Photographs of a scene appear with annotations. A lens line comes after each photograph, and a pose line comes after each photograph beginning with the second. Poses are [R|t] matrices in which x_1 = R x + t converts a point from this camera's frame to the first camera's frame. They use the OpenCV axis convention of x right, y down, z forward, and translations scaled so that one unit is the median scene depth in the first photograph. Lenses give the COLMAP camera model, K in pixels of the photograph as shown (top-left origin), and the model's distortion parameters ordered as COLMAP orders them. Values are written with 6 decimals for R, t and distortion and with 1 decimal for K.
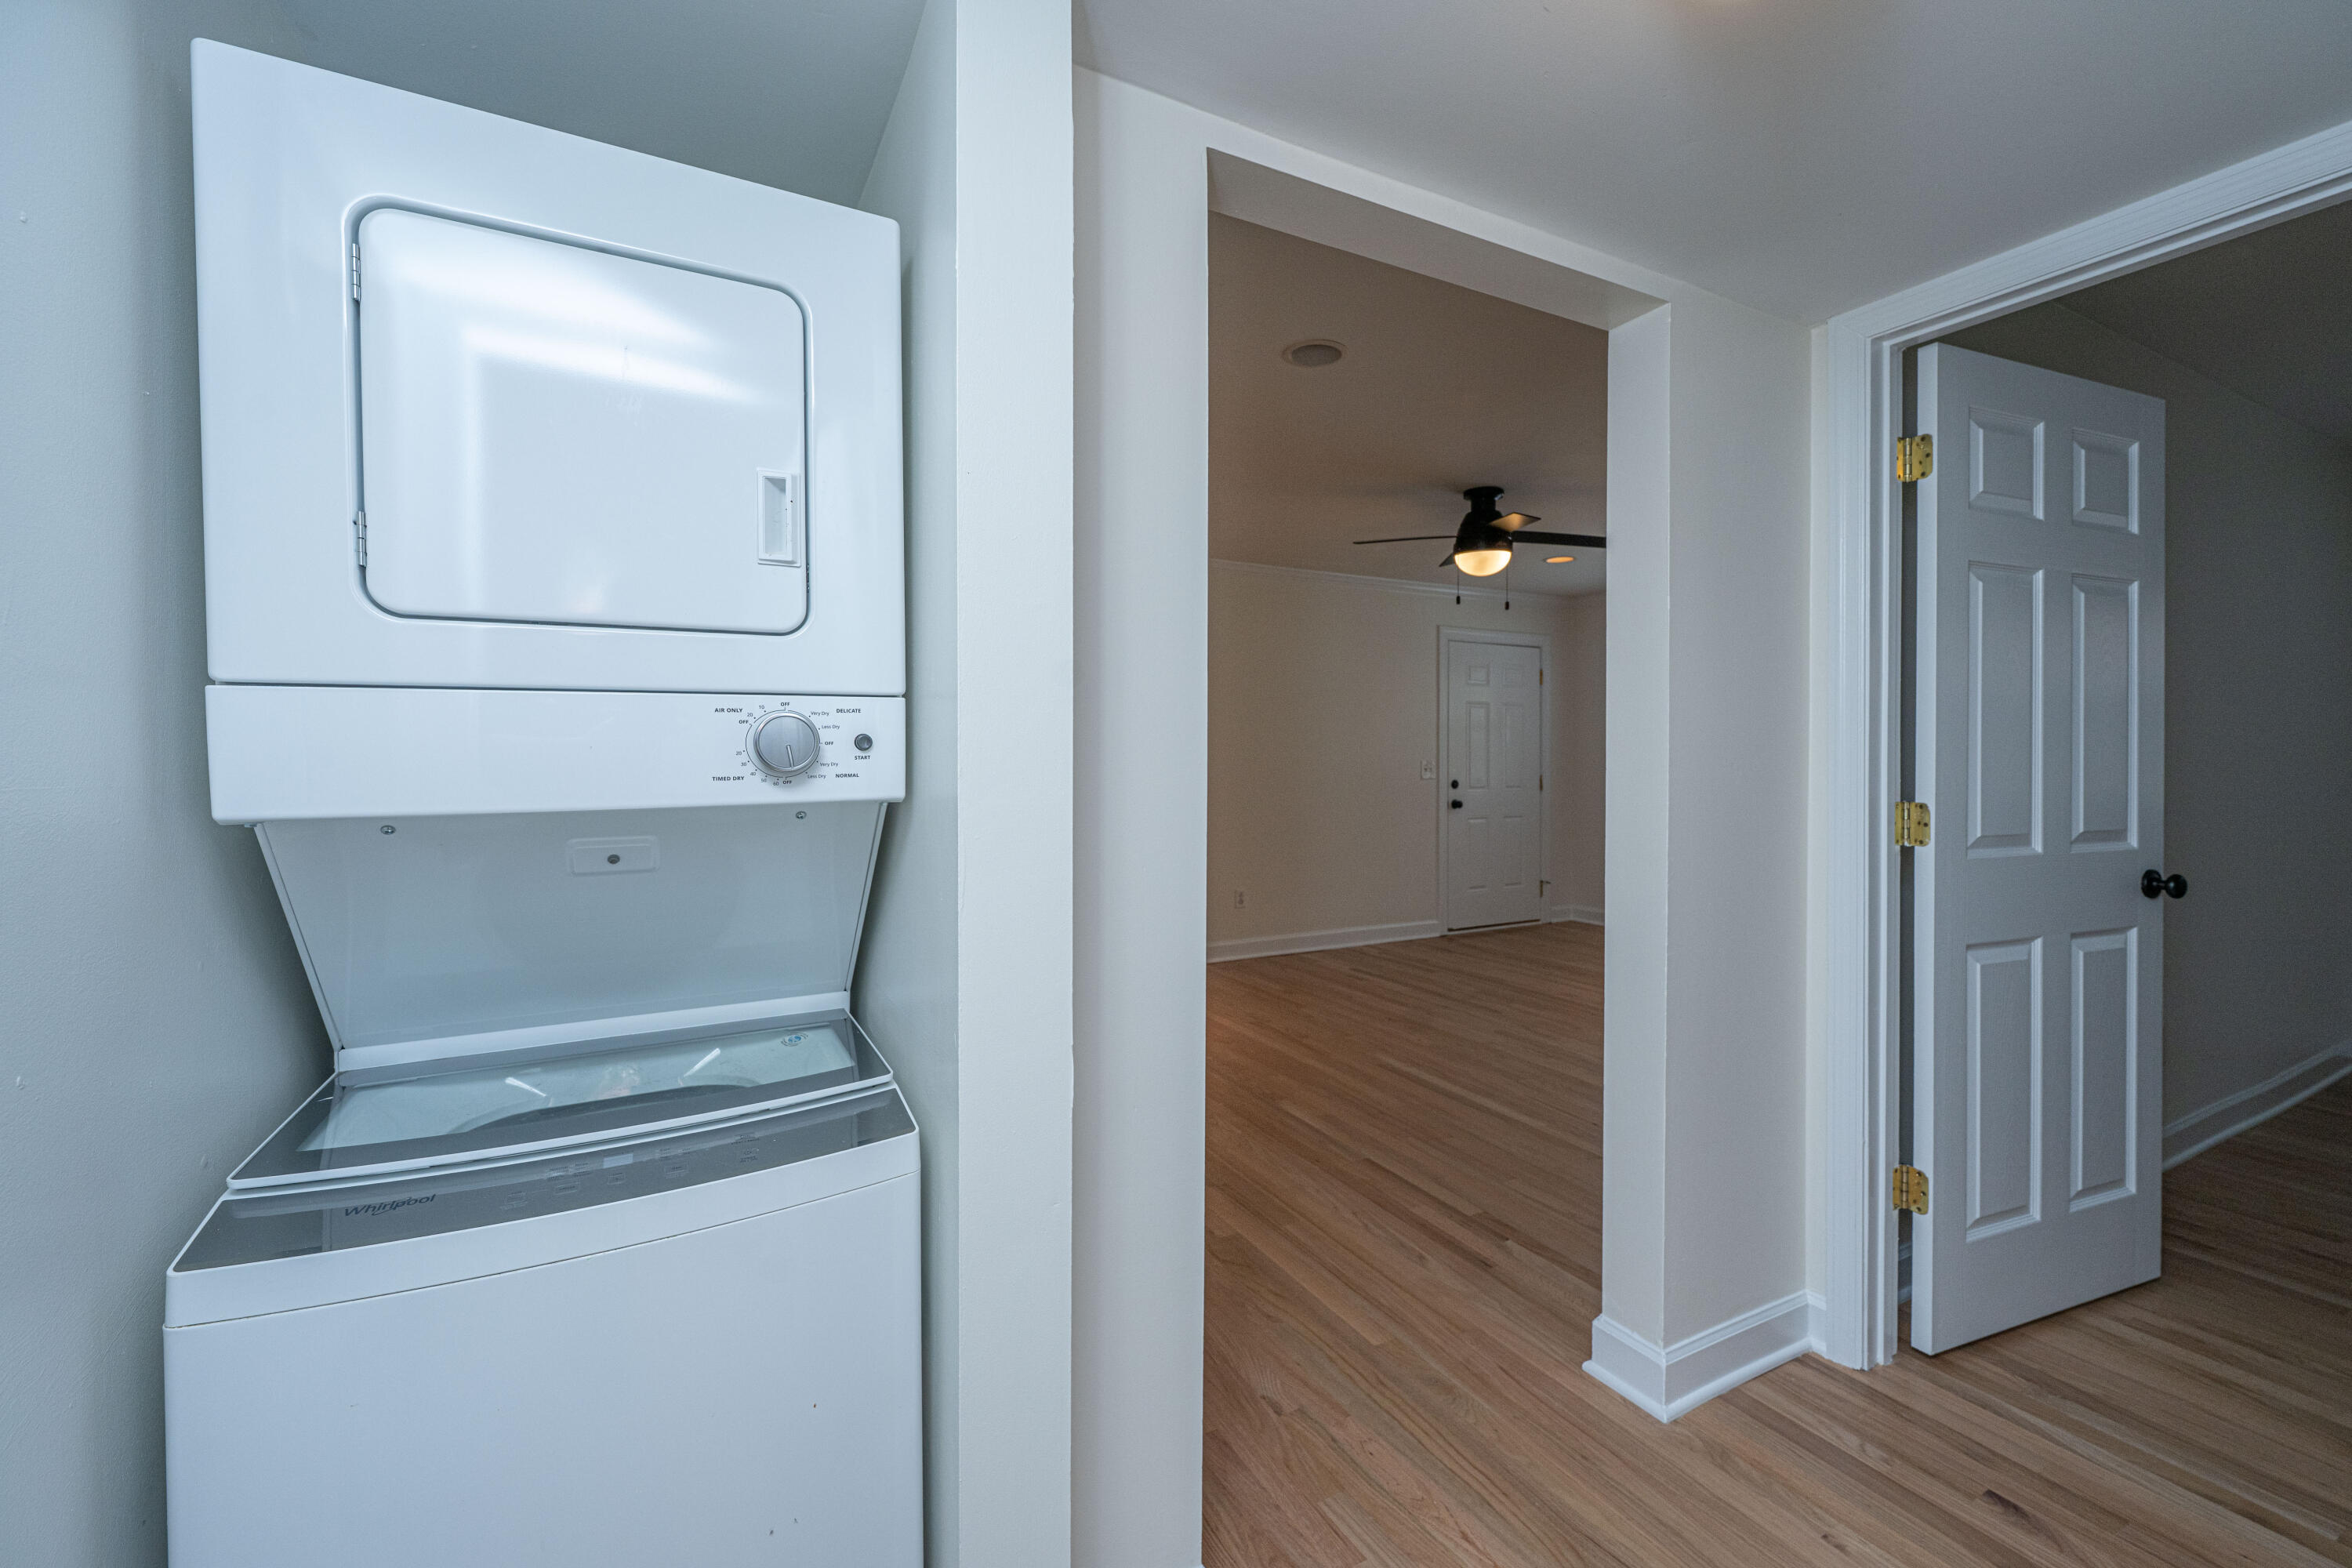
lens RADIAL K [[950.6, 0, 1198.6], [0, 950.6, 777.1], [0, 0, 1]] dist [0.001940, 0.000118]
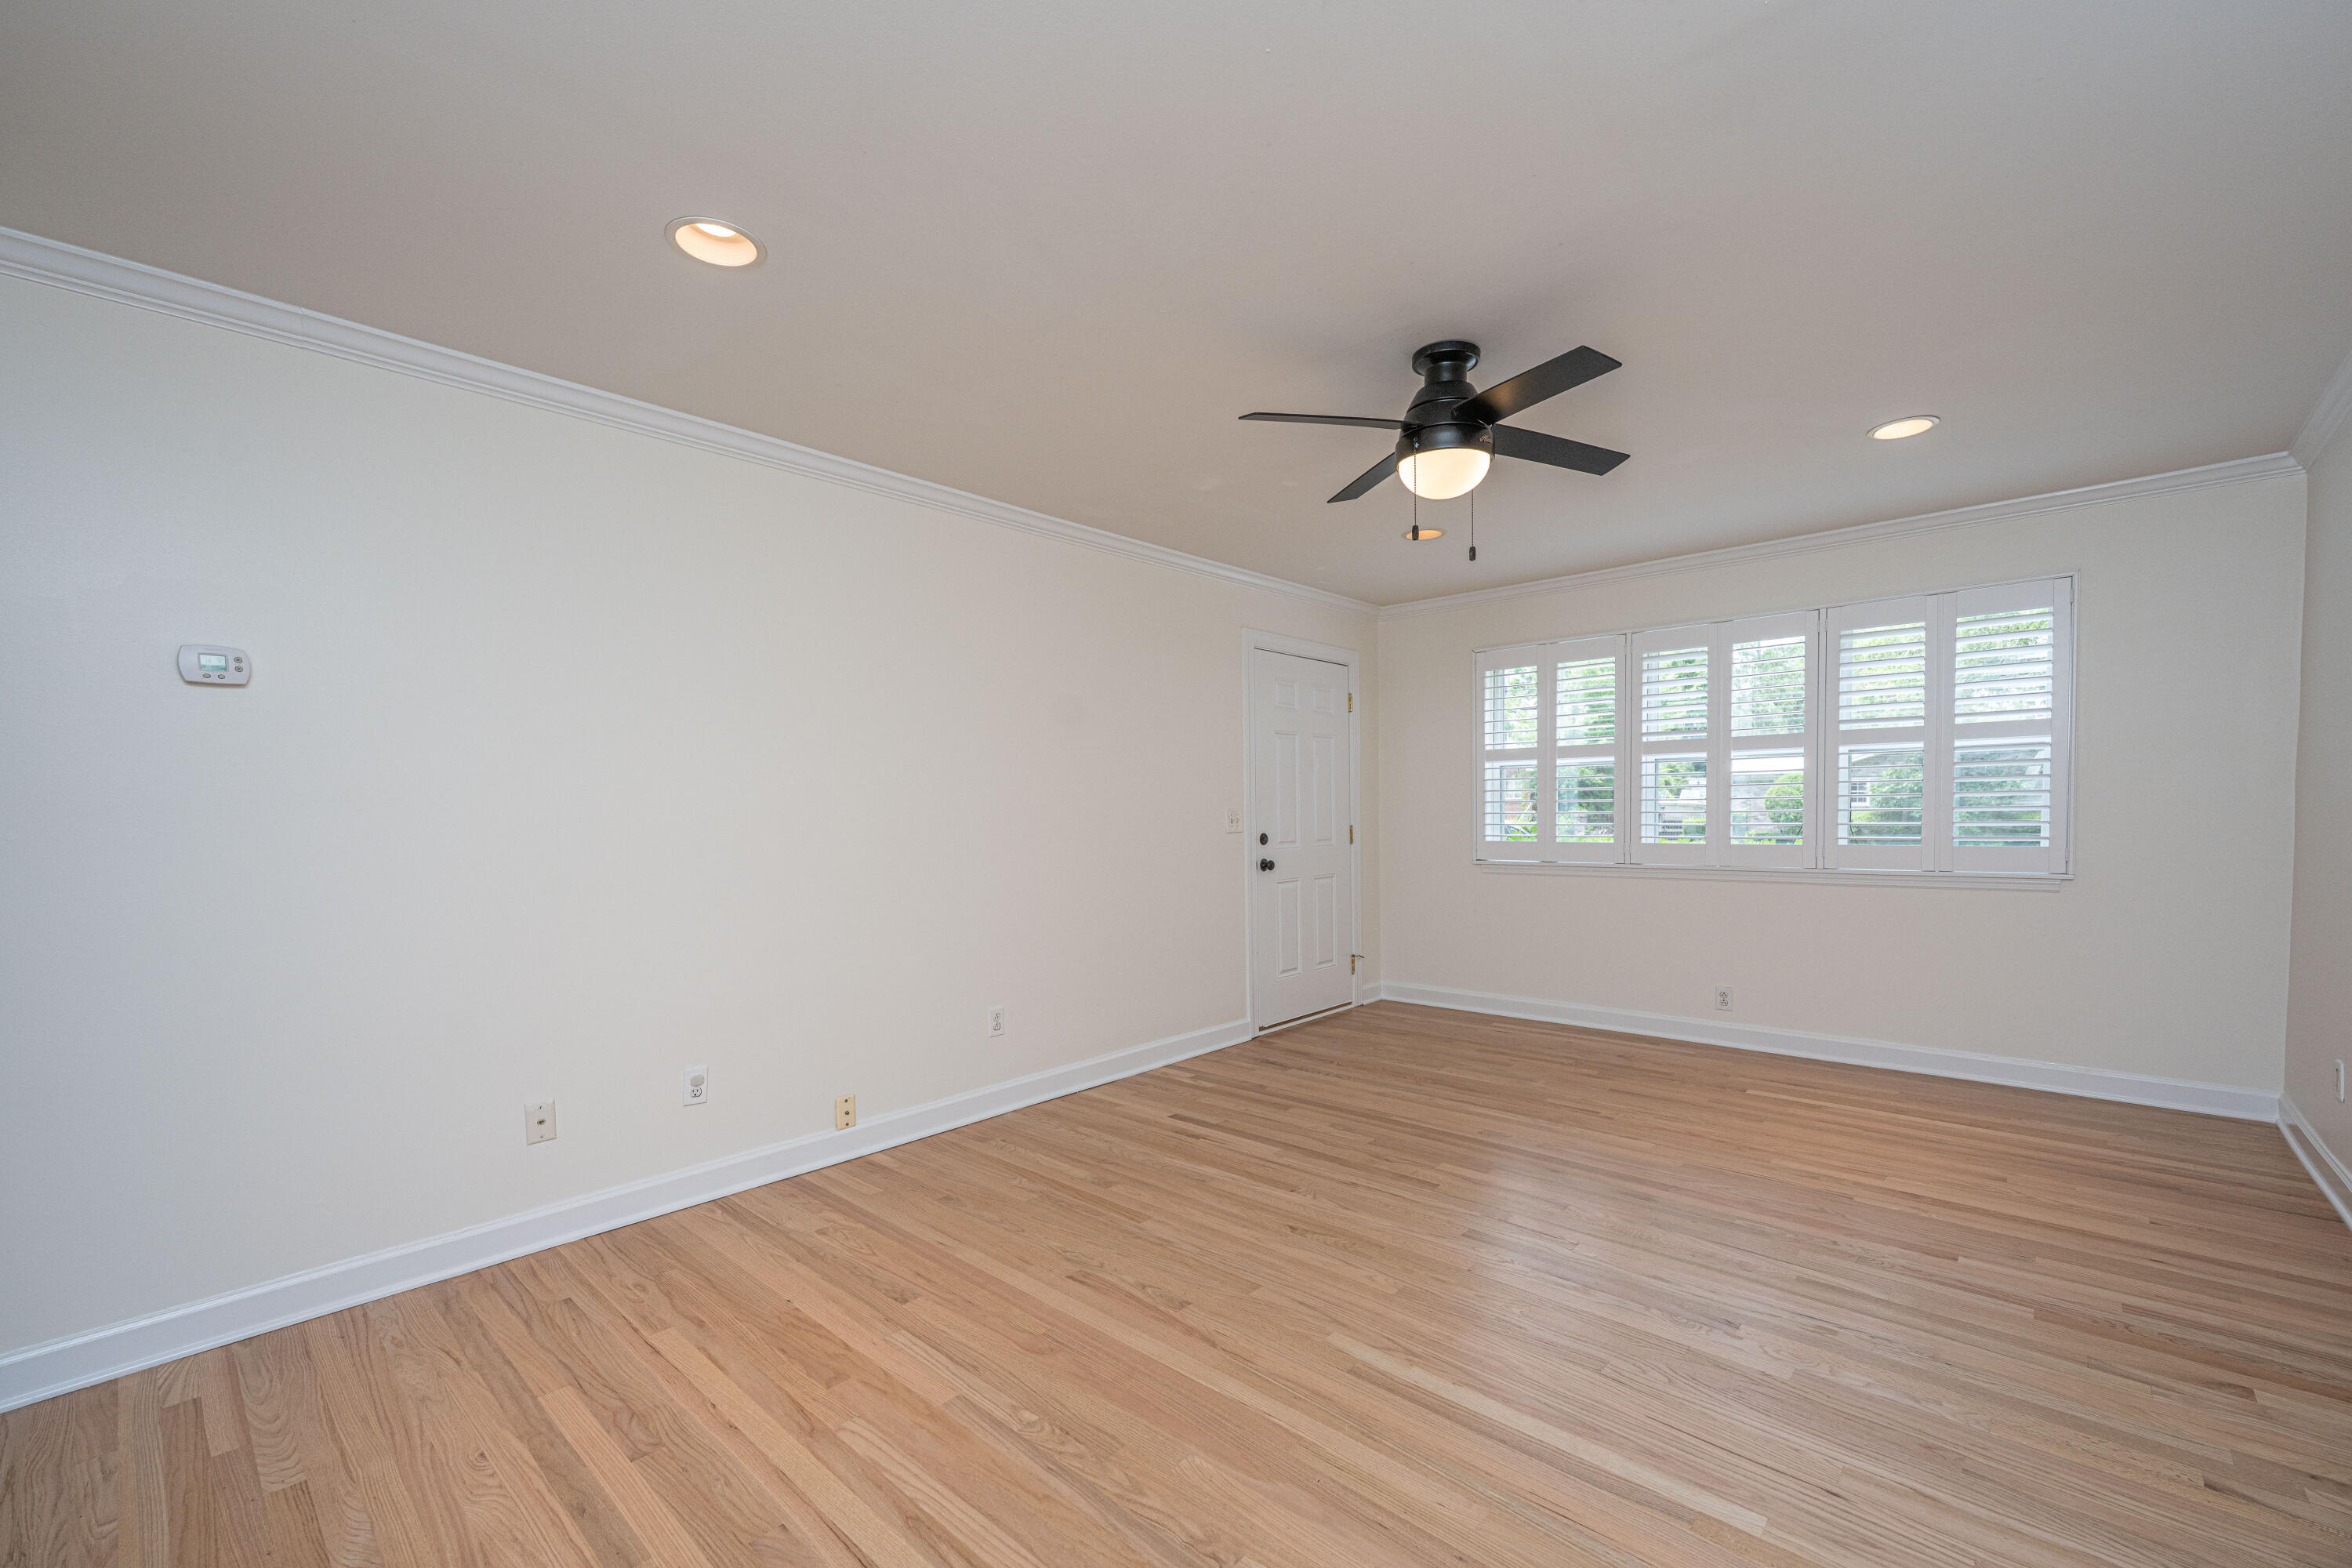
lens RADIAL K [[941.3, 0, 1183.2], [0, 941.3, 857.4], [0, 0, 1]] dist [0.001337, 0.000126]
pose [[0.944830, -0.030600, 0.326129, -0.059371], [0.020619, 0.999208, 0.034018, -0.007078], [-0.326912, -0.025417, 0.944713, 0.481281]]
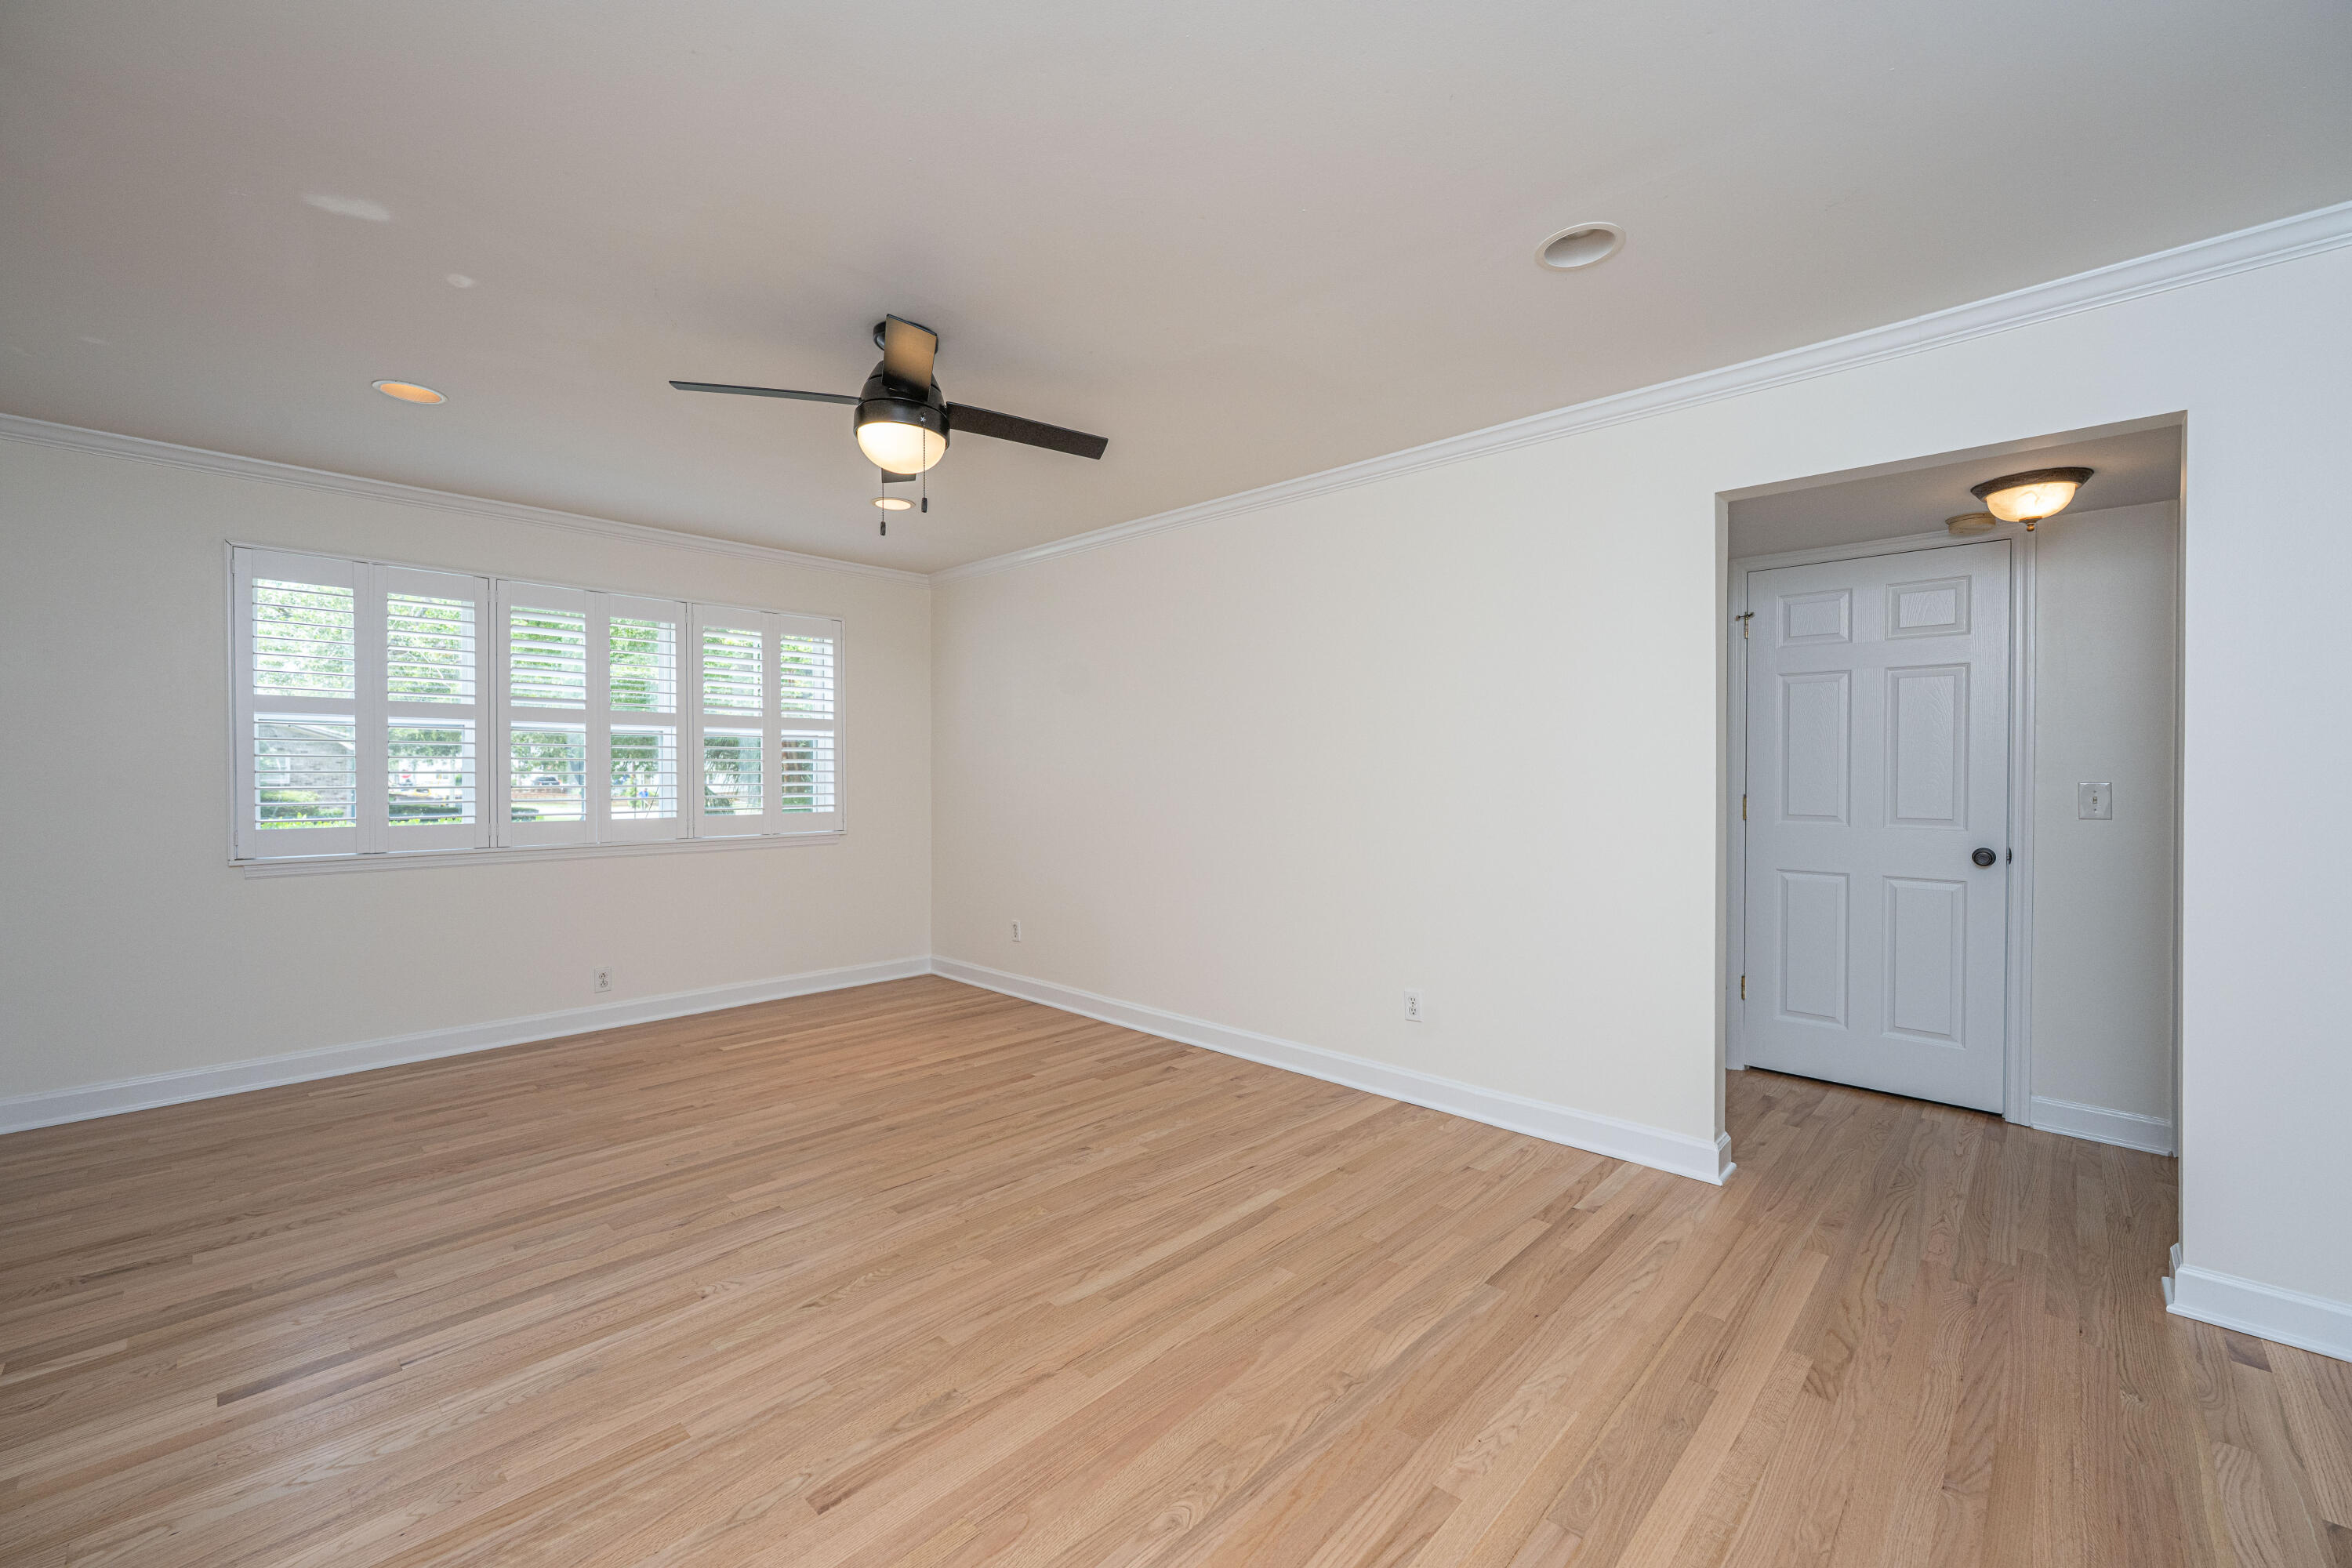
lens RADIAL K [[950.6, 0, 1198.6], [0, 950.6, 777.1], [0, 0, 1]] dist [0.001940, 0.000118]
pose [[-0.309173, -0.001635, 0.951004, -0.339072], [0.017590, 0.999818, 0.007437, -0.016508], [-0.950843, 0.019027, -0.309088, 1.008140]]
